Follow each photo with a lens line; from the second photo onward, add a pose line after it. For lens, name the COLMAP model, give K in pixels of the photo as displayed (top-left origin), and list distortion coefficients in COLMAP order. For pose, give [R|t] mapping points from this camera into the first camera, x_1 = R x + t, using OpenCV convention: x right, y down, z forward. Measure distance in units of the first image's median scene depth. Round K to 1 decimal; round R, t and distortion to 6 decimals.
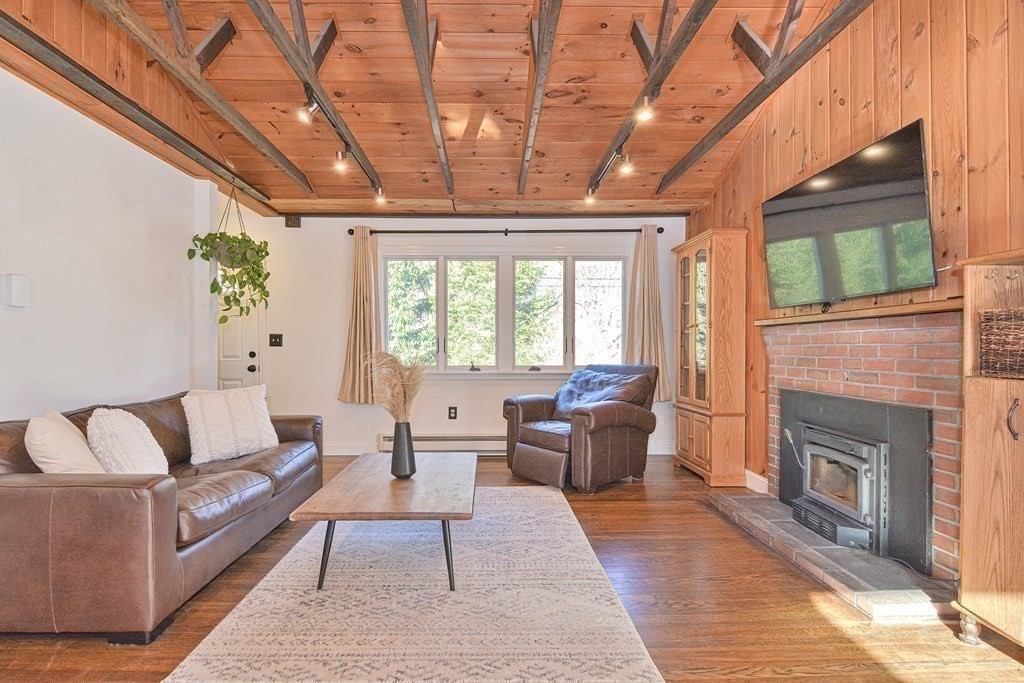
lens RADIAL K [[497.0, 0, 504.6], [0, 497.0, 351.4], [0, 0, 1]] dist [0.000691, -0.009839]
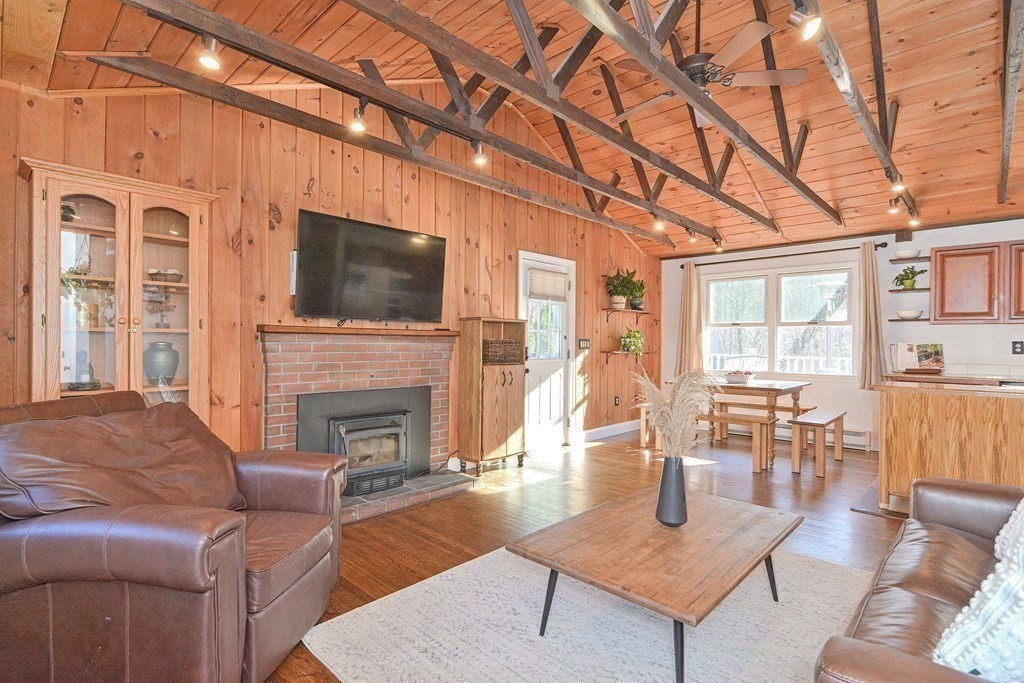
lens RADIAL K [[504.3, 0, 507.0], [0, 504.3, 337.2], [0, 0, 1]] dist [-0.003025, -0.001655]
pose [[-0.708788, 0.000519, 0.705421, -0.542043], [-0.005381, 0.999967, -0.006143, -0.045142], [-0.705401, -0.008150, -0.708762, 1.602133]]
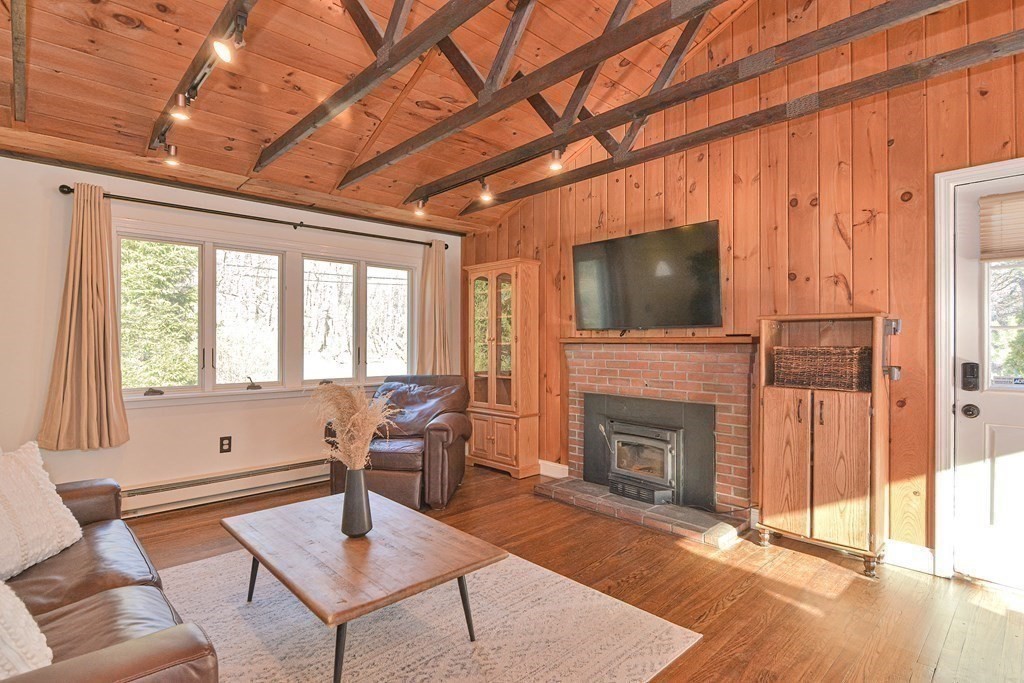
lens RADIAL K [[500.1, 0, 512.0], [0, 500.1, 341.5], [0, 0, 1]] dist [-0.000233, -0.000825]
pose [[0.742736, 0.004272, 0.669571, -0.497177], [0.001140, 0.999970, -0.007645, -0.053185], [-0.669583, 0.006442, 0.742709, 0.184995]]
